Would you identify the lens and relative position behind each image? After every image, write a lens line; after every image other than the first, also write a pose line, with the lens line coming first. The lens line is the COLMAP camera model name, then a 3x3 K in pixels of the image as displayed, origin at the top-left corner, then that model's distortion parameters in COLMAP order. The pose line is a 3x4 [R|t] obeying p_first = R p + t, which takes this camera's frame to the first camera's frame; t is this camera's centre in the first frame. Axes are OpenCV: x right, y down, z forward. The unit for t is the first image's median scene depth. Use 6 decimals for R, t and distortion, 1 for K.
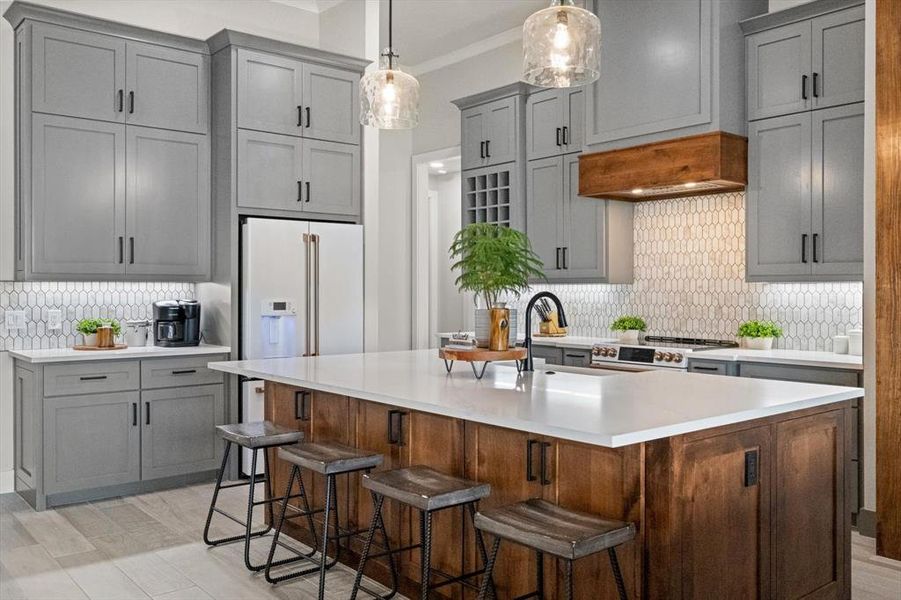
lens RADIAL K [[716.4, 0, 404.7], [0, 716.4, 279.5], [0, 0, 1]] dist [0.041770, -0.001035]
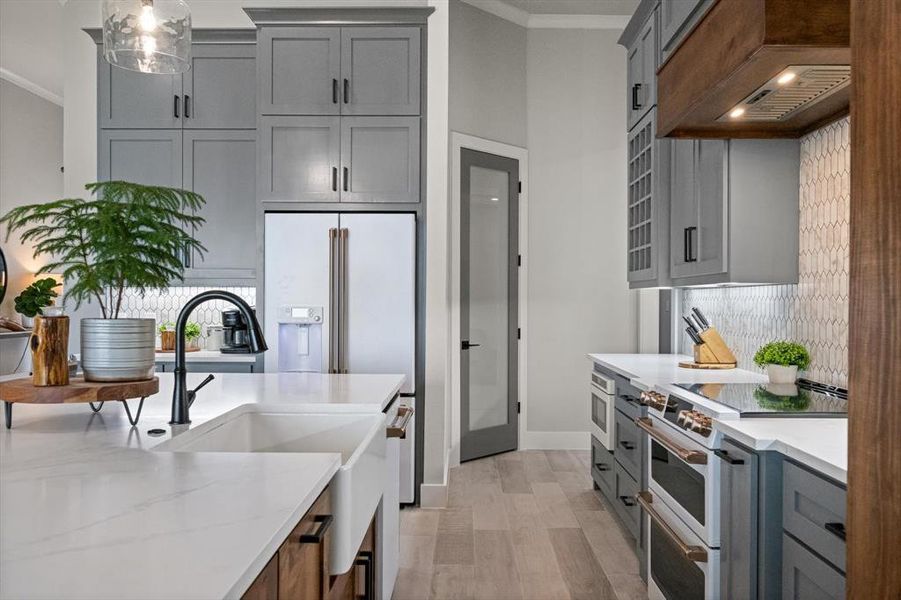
lens RADIAL K [[656.2, 0, 450.5], [0, 656.2, 300.0], [0, 0, 1]] dist [0.005246, 0.002398]
pose [[0.806513, 0.004135, -0.591201, 0.428156], [0.003086, 0.999932, 0.011204, 0.012686], [0.591208, -0.010861, 0.806446, 0.449536]]
